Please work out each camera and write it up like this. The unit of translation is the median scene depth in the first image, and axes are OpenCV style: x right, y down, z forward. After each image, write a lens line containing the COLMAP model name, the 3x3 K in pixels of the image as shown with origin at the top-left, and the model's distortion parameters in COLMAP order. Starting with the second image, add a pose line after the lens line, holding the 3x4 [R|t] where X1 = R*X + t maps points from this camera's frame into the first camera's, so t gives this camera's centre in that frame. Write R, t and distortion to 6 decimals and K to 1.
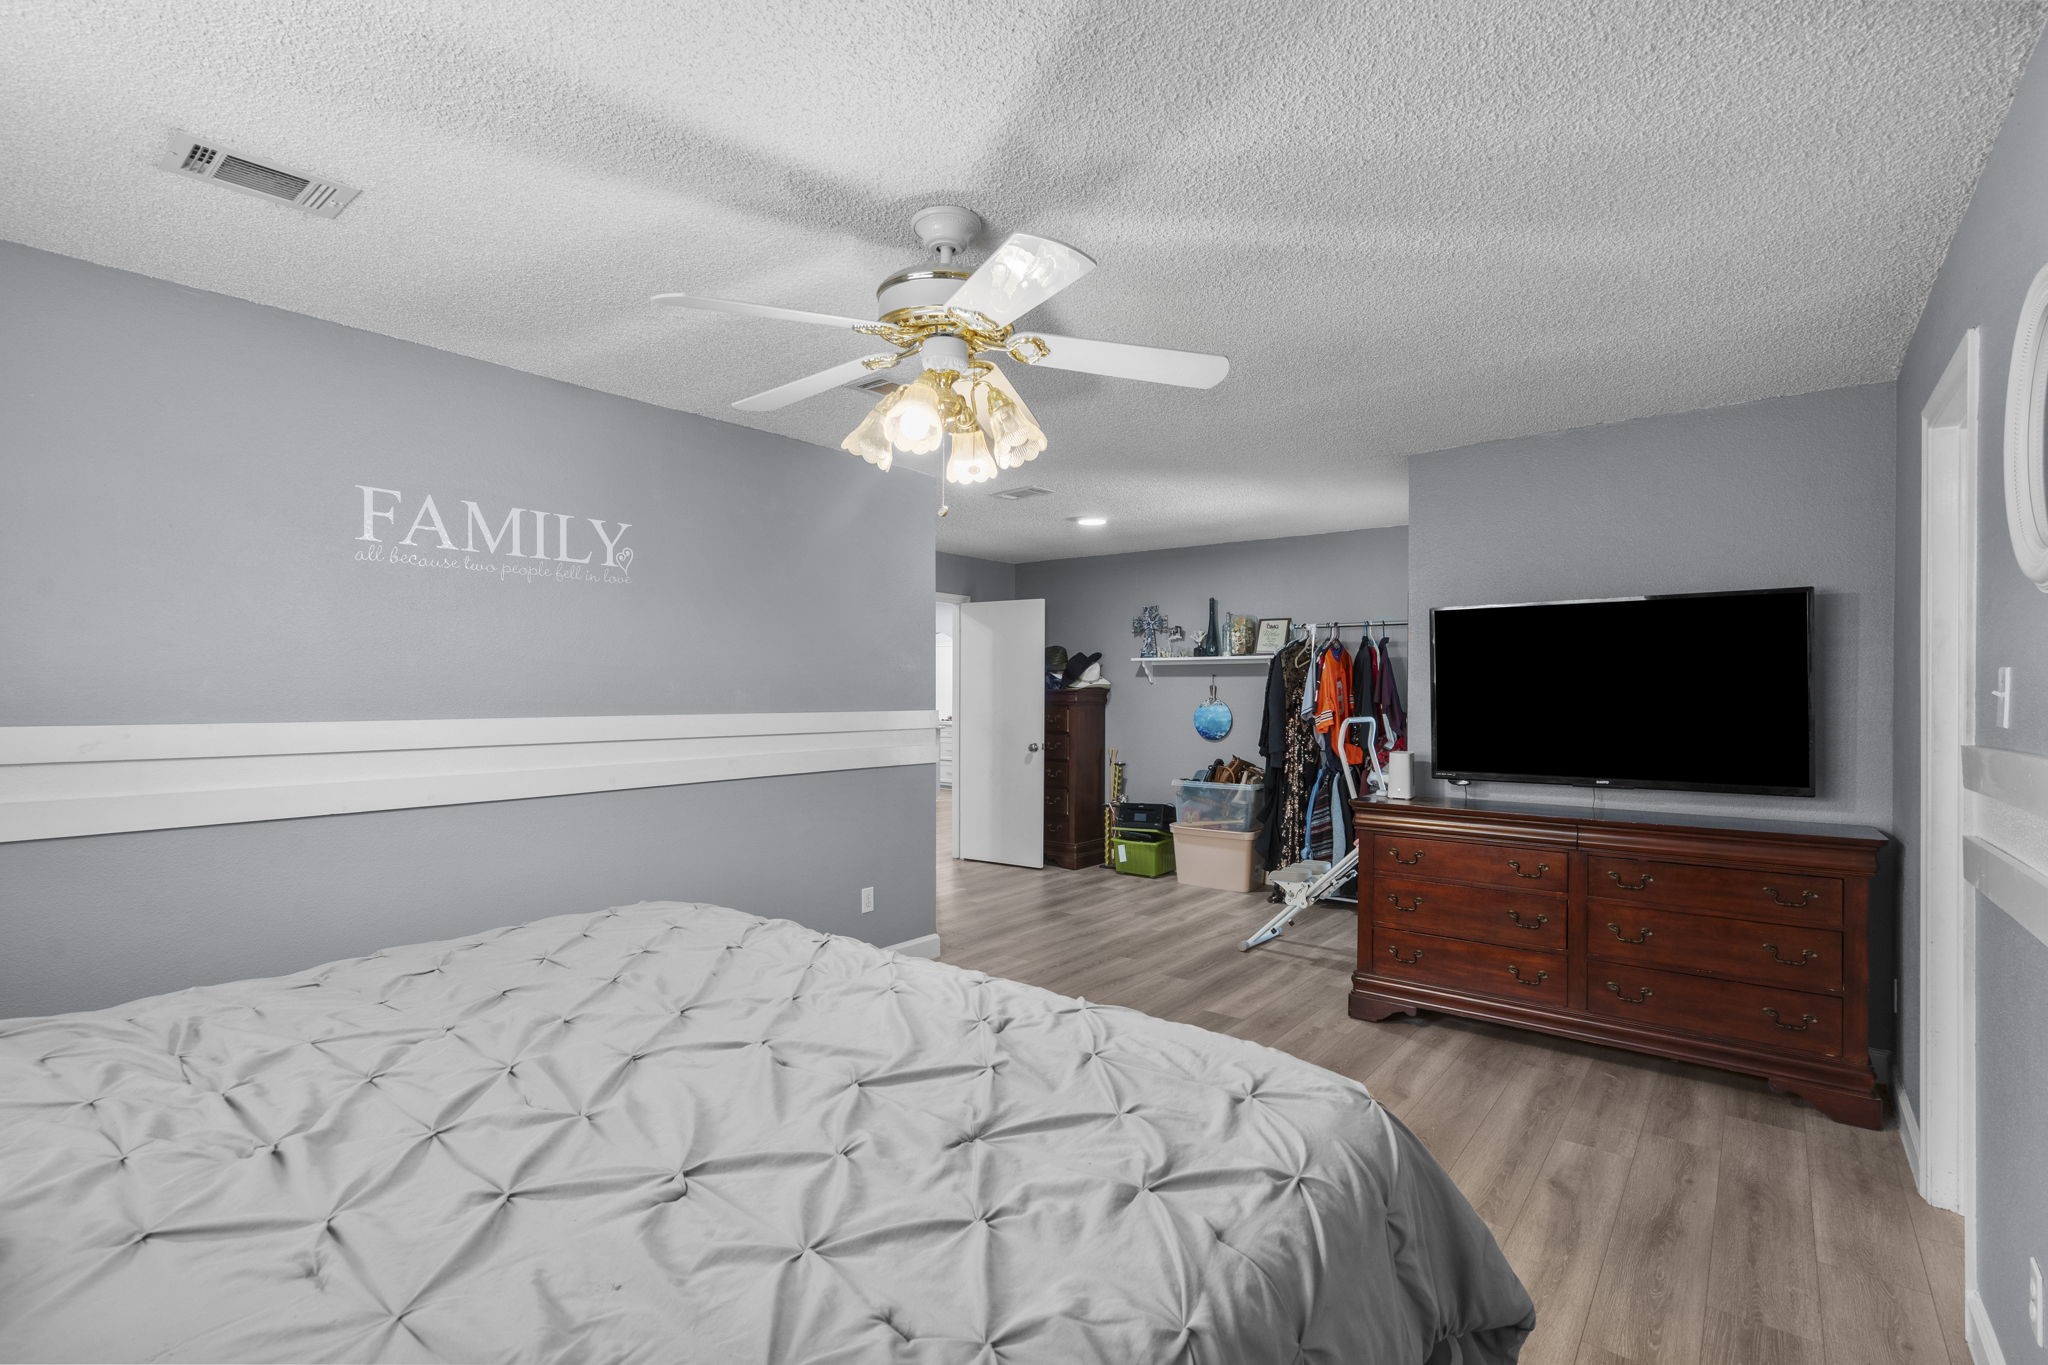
lens RADIAL K [[939.0, 0, 1014.3], [0, 939.0, 677.3], [0, 0, 1]] dist [-0.003625, -0.000732]
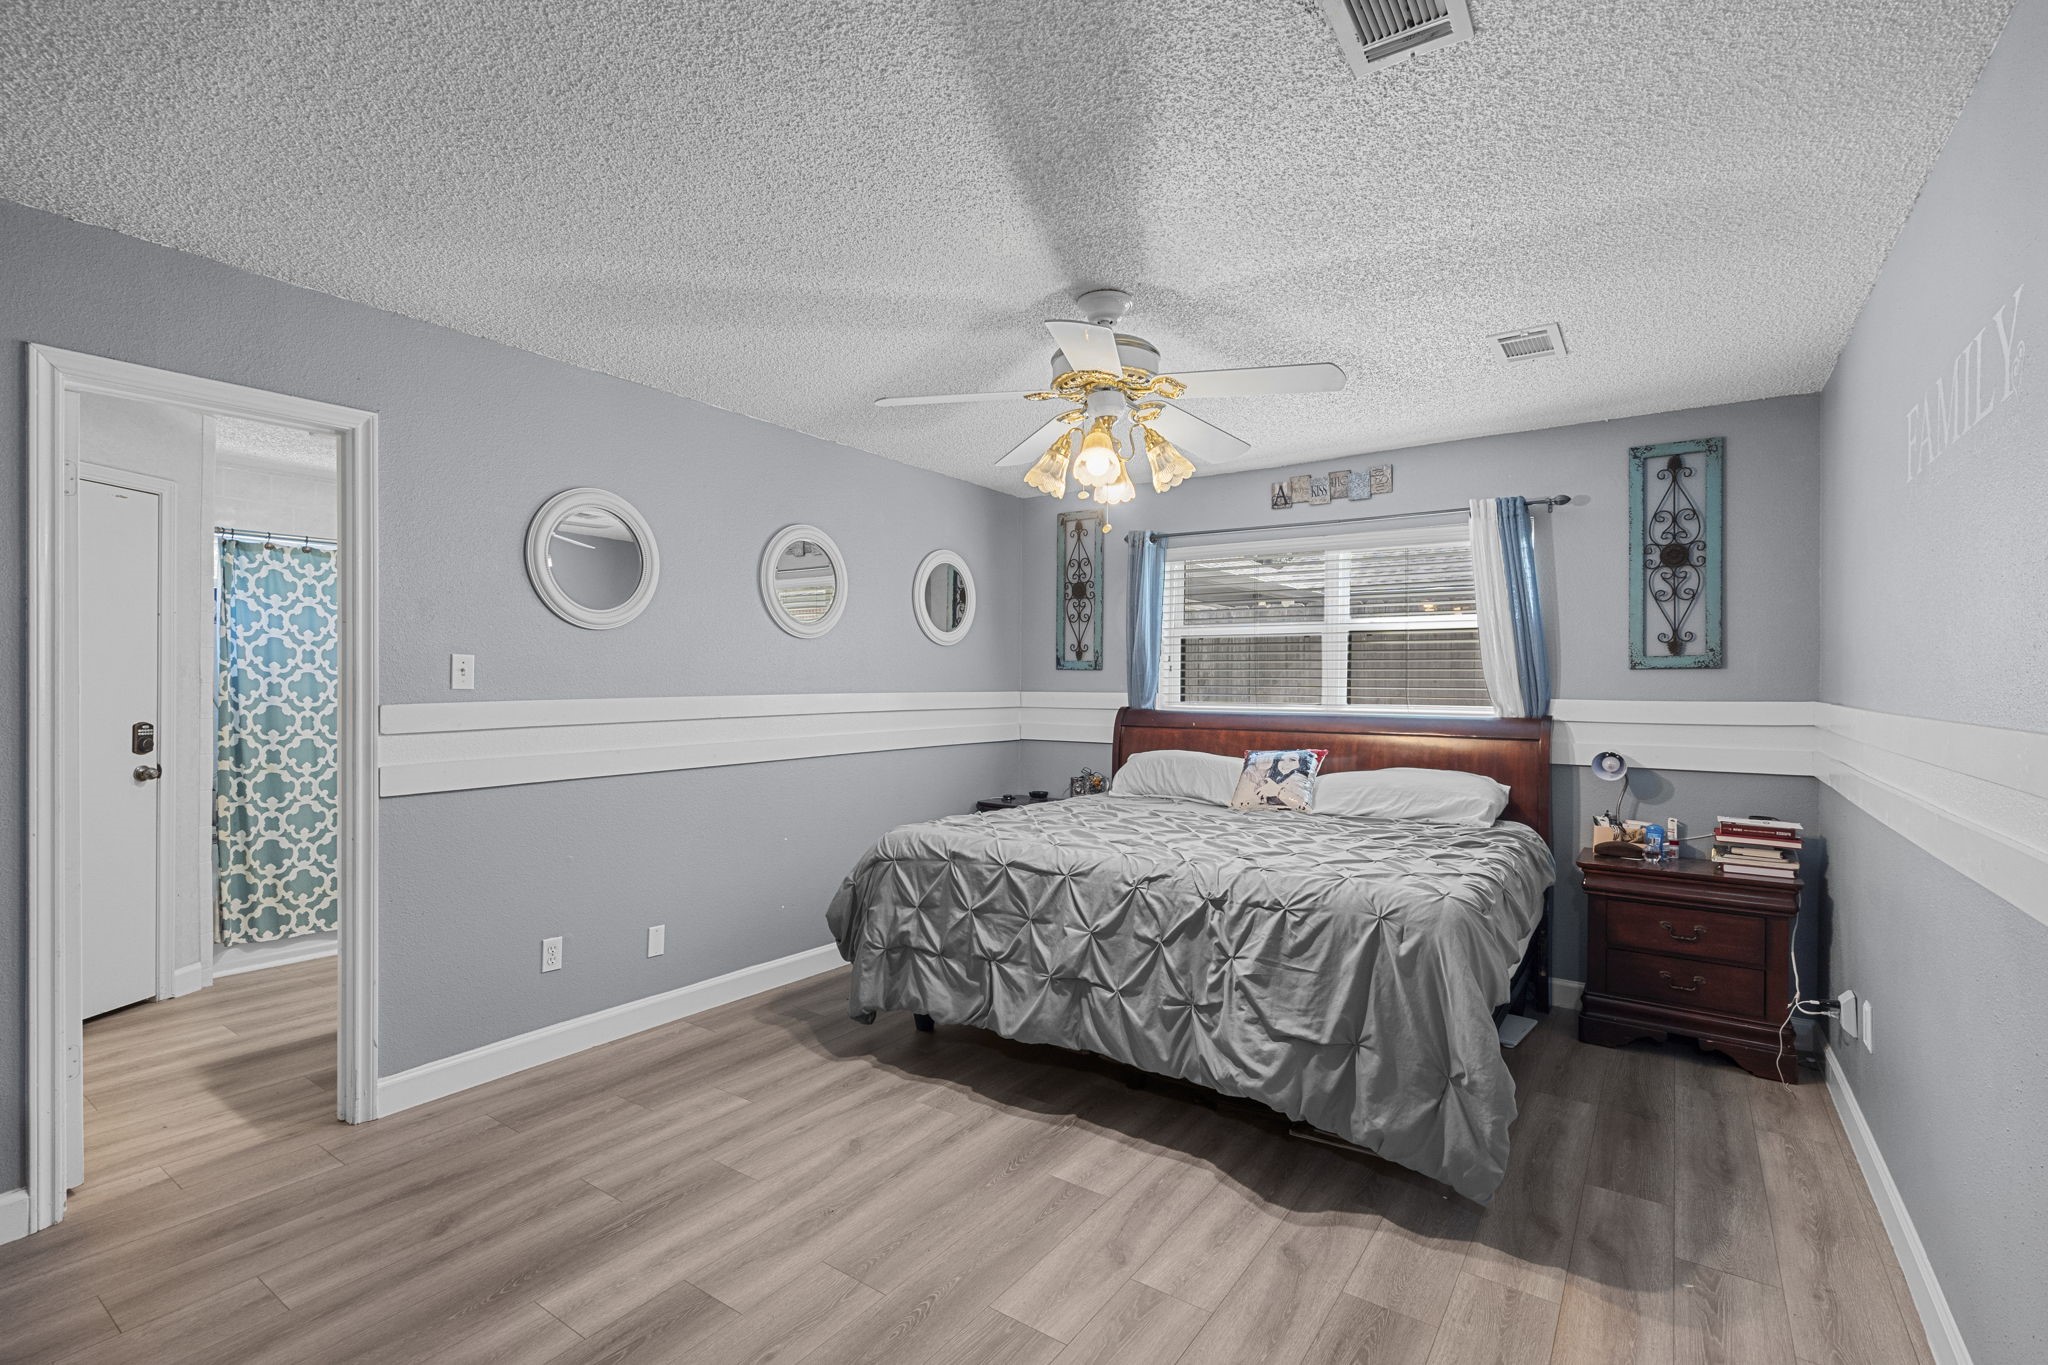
lens RADIAL K [[939.0, 0, 1009.9], [0, 939.0, 684.5], [0, 0, 1]] dist [-0.003625, -0.000732]
pose [[-0.998328, -0.009412, -0.057038, 0.044652], [-0.008774, 0.999896, -0.011435, 0.016275], [0.057140, -0.010915, -0.998307, 0.828607]]
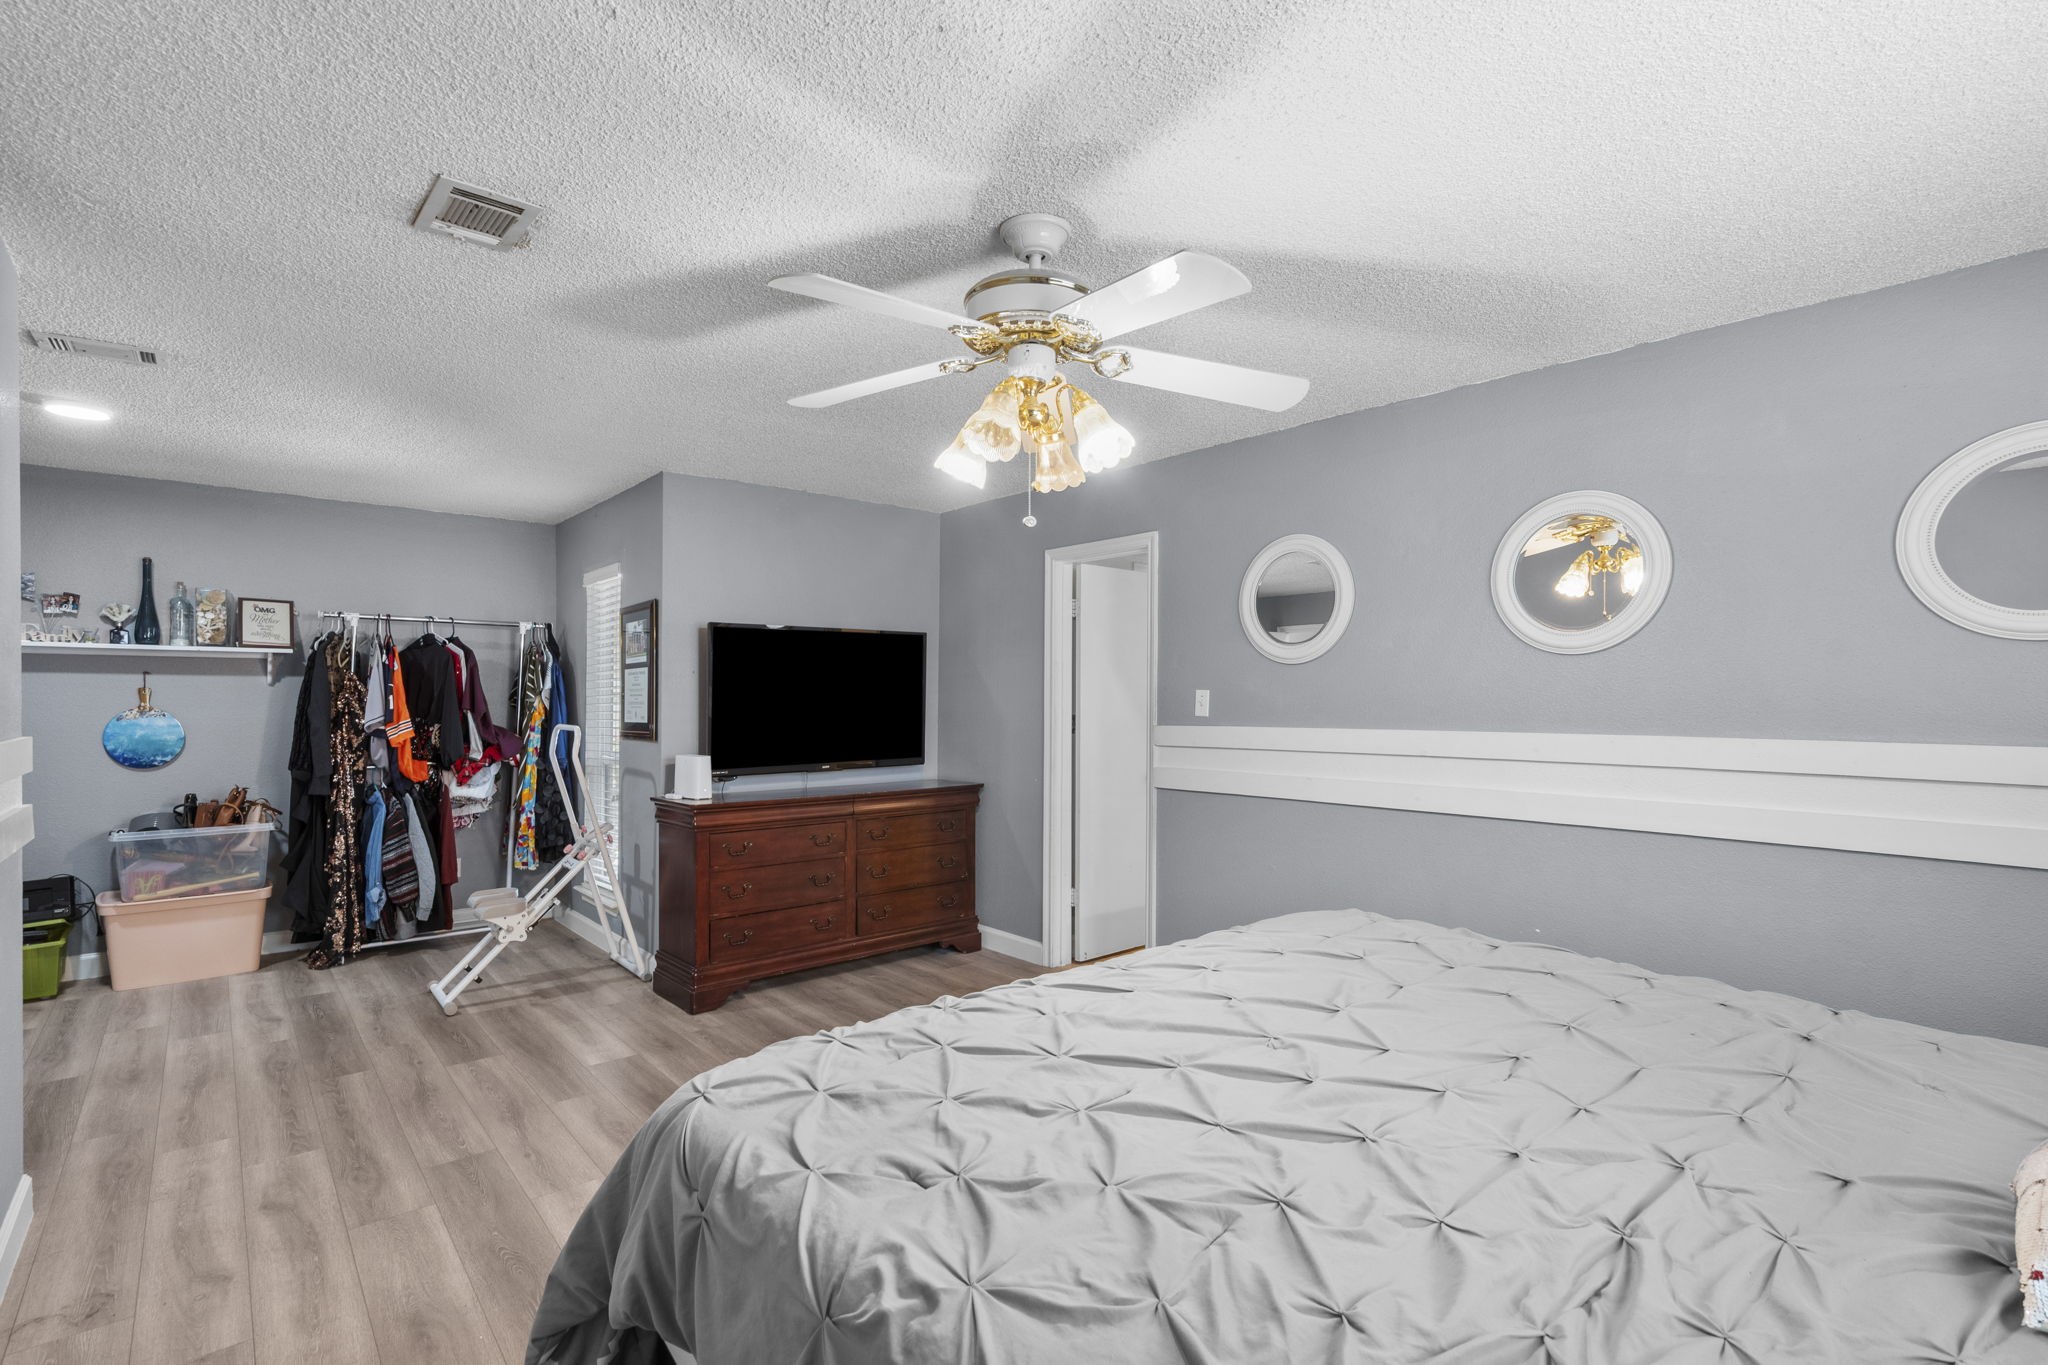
lens RADIAL K [[939.0, 0, 1012.3], [0, 939.0, 695.3], [0, 0, 1]] dist [-0.003625, -0.000732]
pose [[0.182552, 0.000353, 0.983196, -0.388917], [-0.018608, 0.999822, 0.003096, 0.000743], [-0.983020, -0.018860, 0.182526, 0.309343]]
